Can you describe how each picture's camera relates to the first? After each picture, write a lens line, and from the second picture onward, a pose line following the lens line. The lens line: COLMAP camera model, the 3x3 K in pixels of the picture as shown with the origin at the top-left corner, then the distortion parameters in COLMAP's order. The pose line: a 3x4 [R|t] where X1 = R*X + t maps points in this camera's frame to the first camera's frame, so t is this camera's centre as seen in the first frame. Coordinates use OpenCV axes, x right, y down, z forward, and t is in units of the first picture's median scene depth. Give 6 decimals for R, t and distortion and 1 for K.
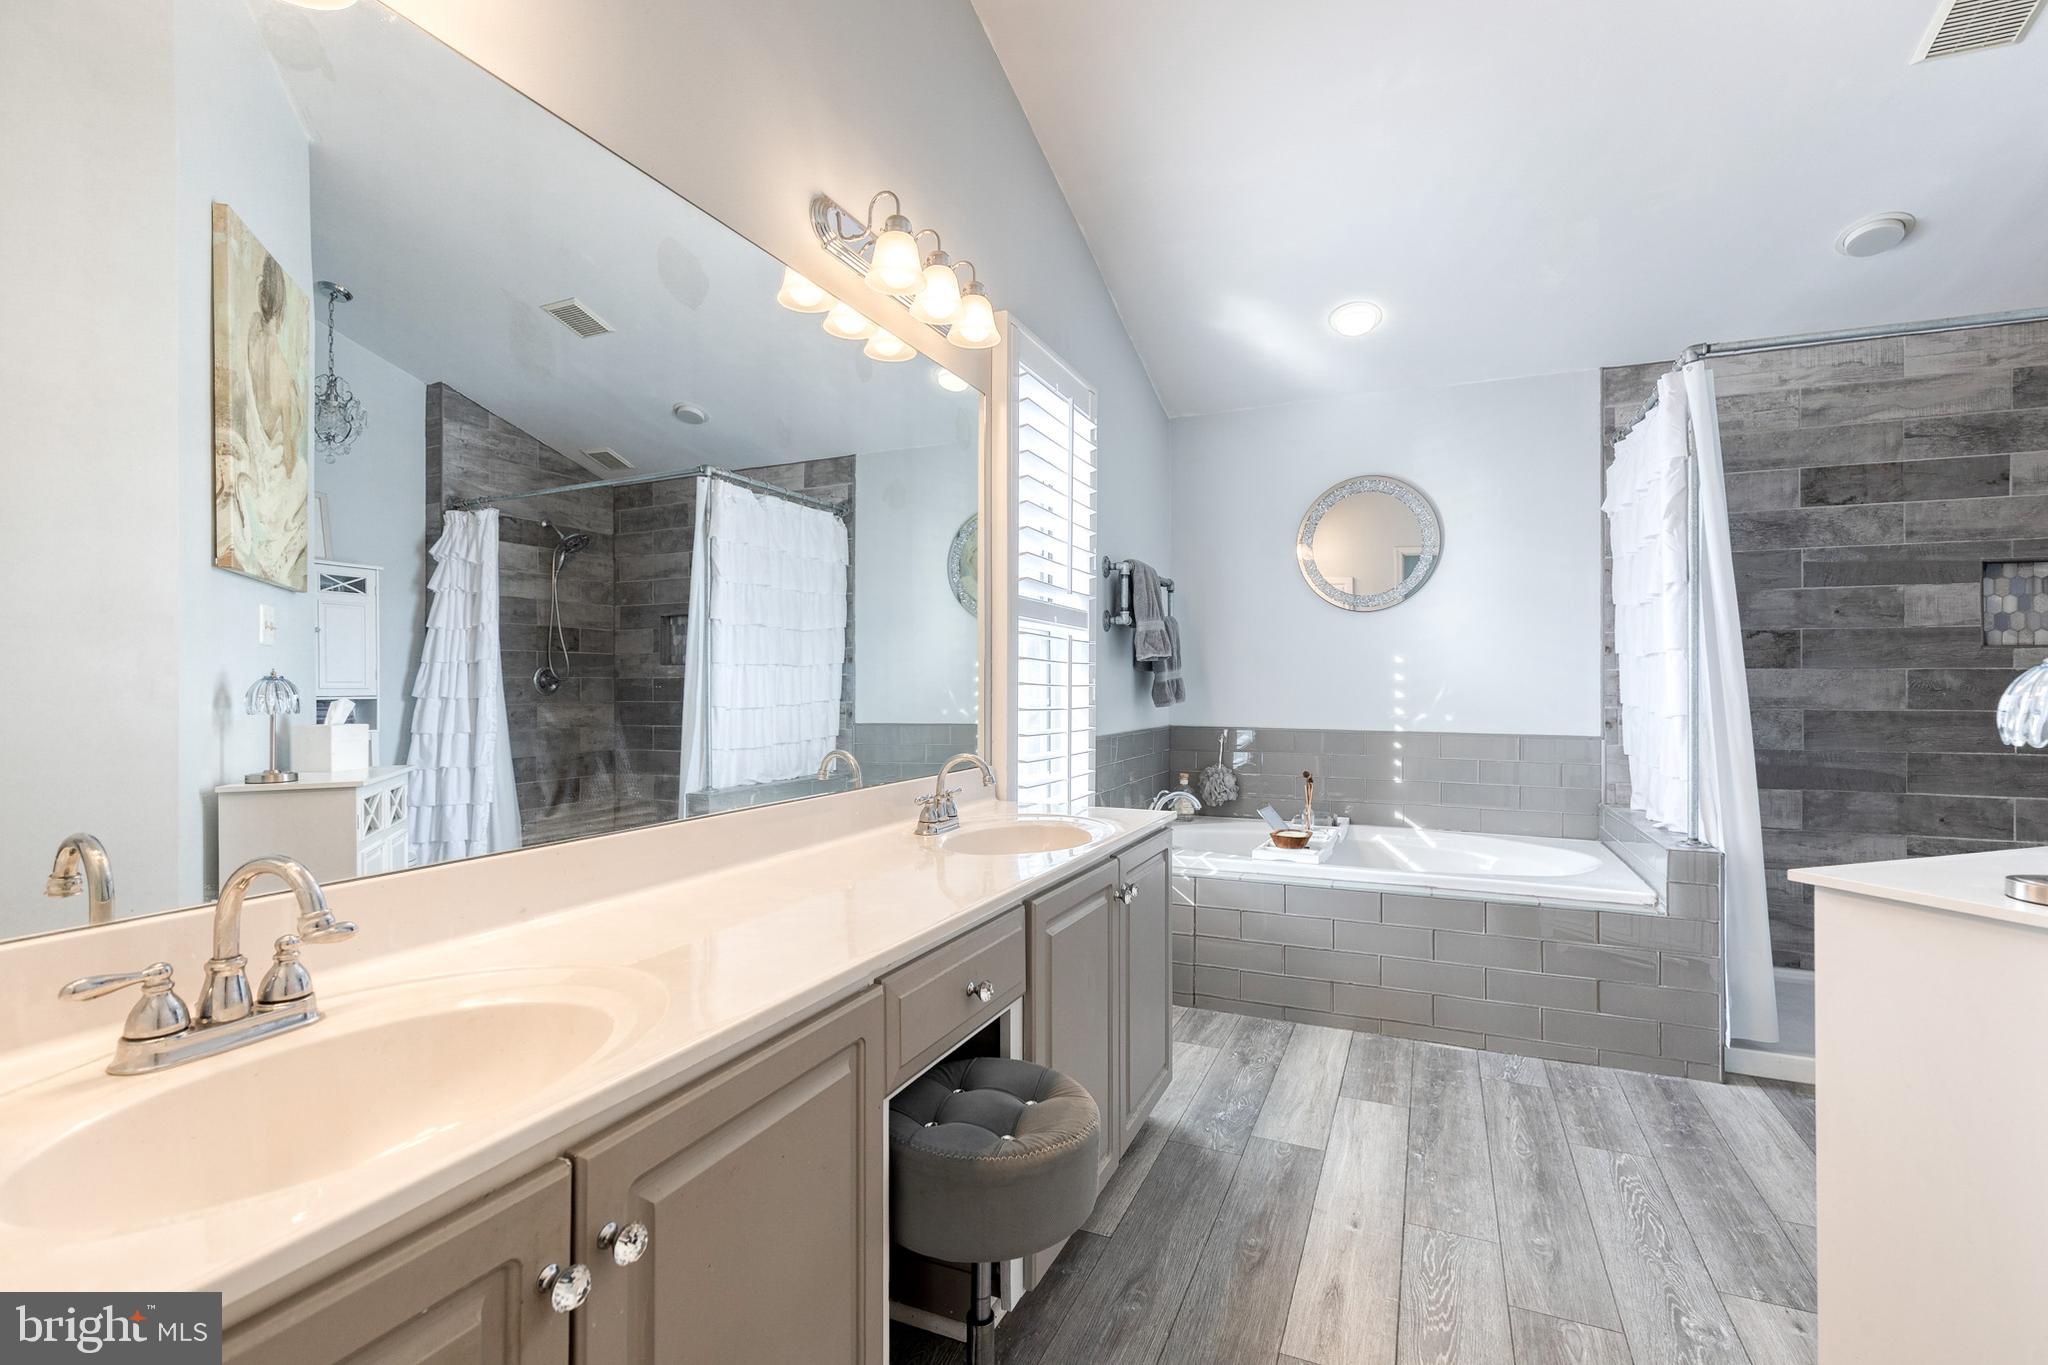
lens RADIAL K [[933.1, 0, 1026.7], [0, 933.1, 675.3], [0, 0, 1]] dist [0.007715, -0.001013]
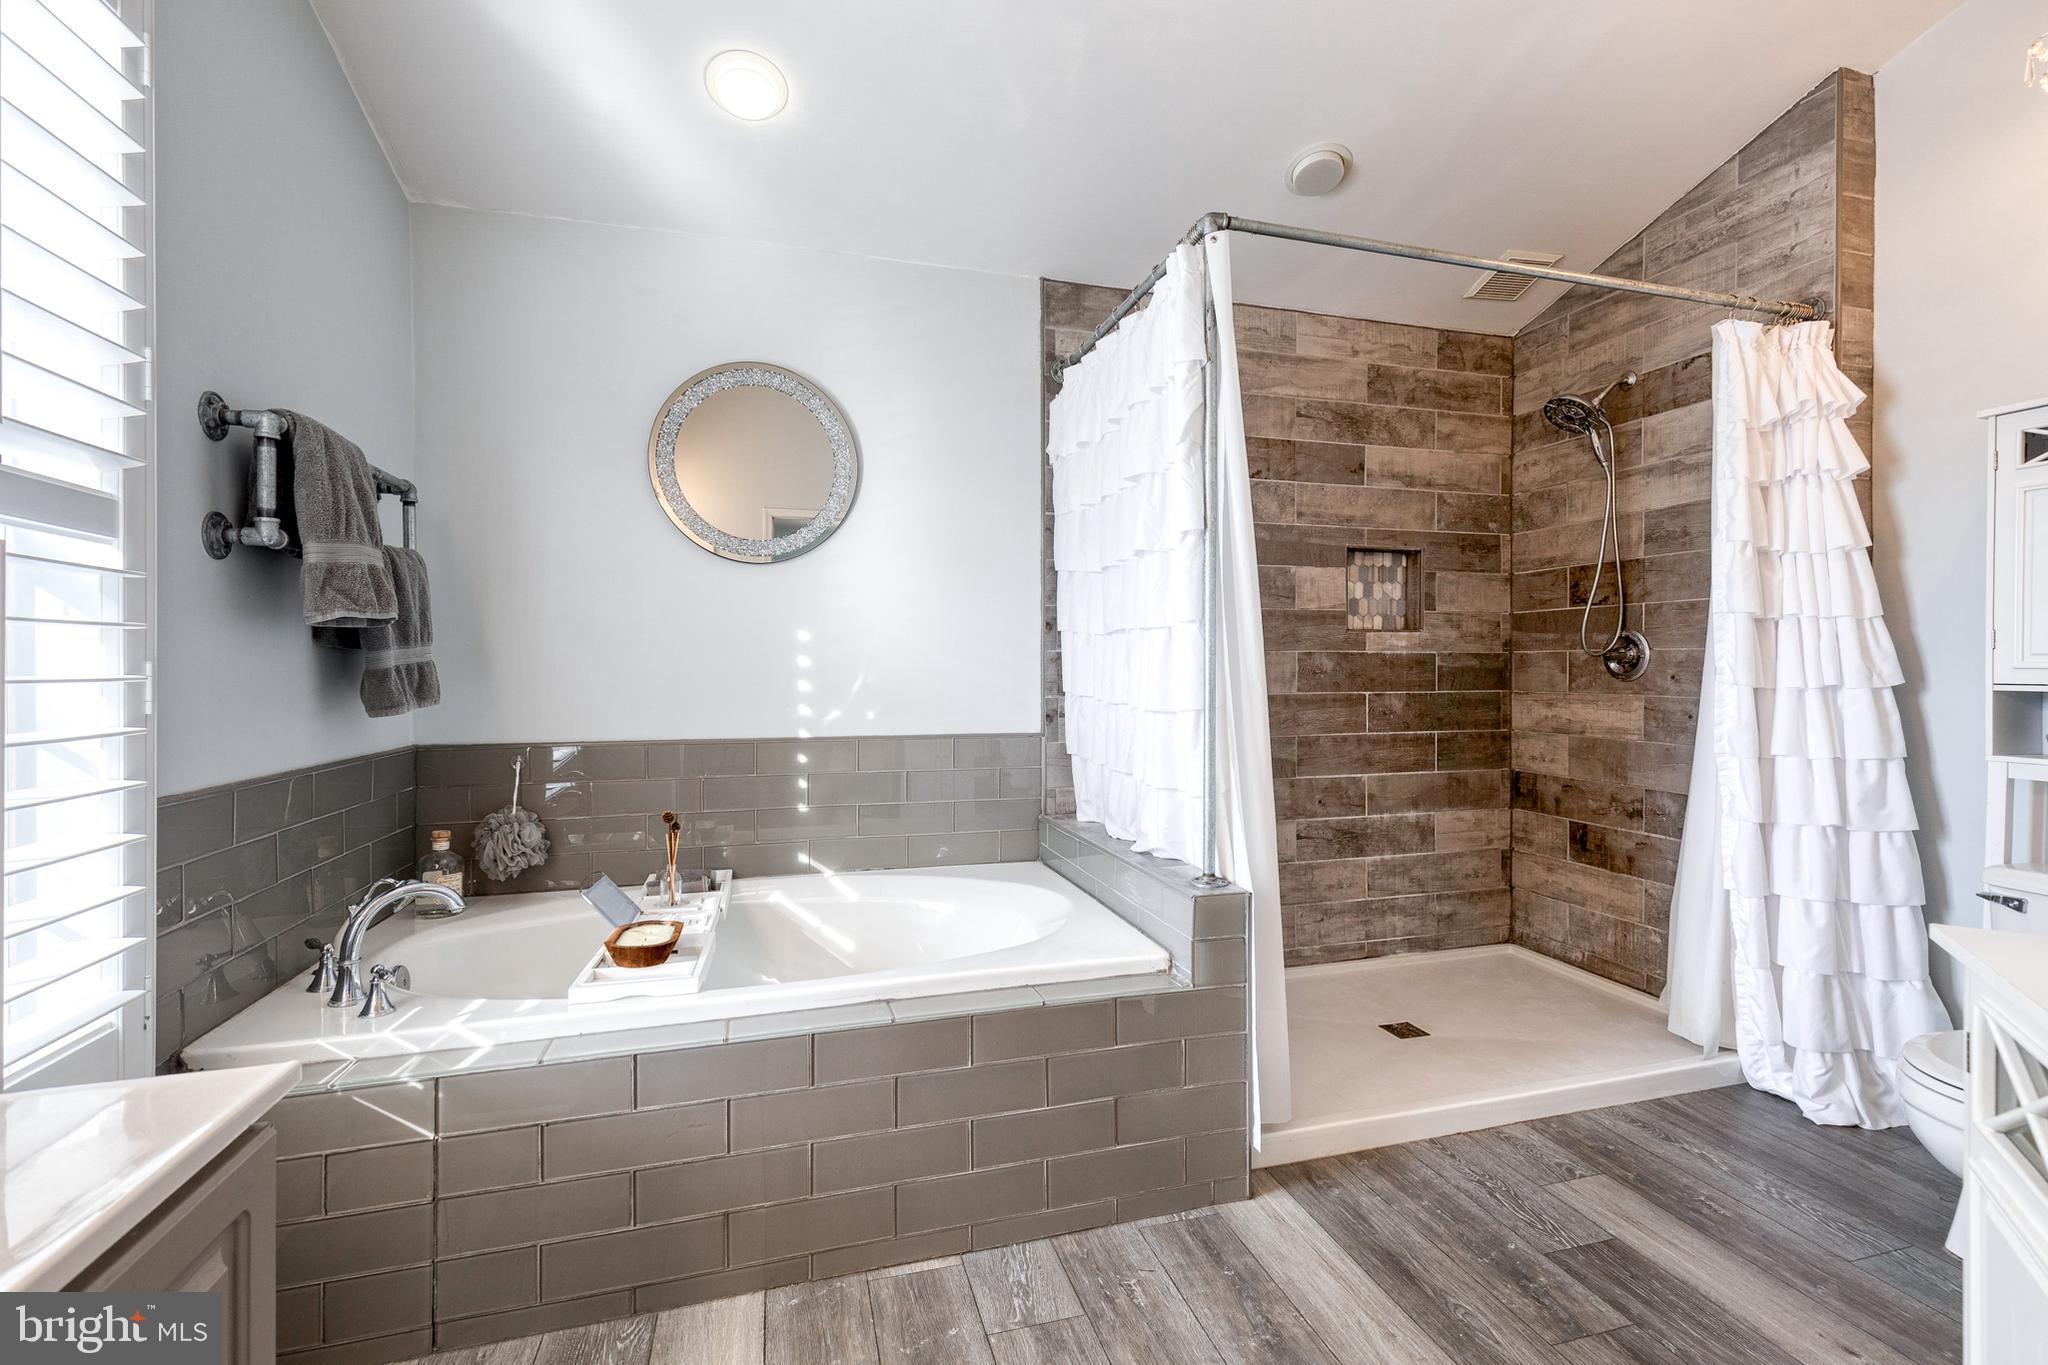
lens RADIAL K [[887.3, 0, 1035.3], [0, 887.3, 668.7], [0, 0, 1]] dist [0.002219, -0.000180]
pose [[0.761915, -0.005524, 0.647653, 0.118044], [-0.000748, 0.999955, 0.009409, 0.002615], [-0.647676, -0.007653, 0.761877, 0.446297]]
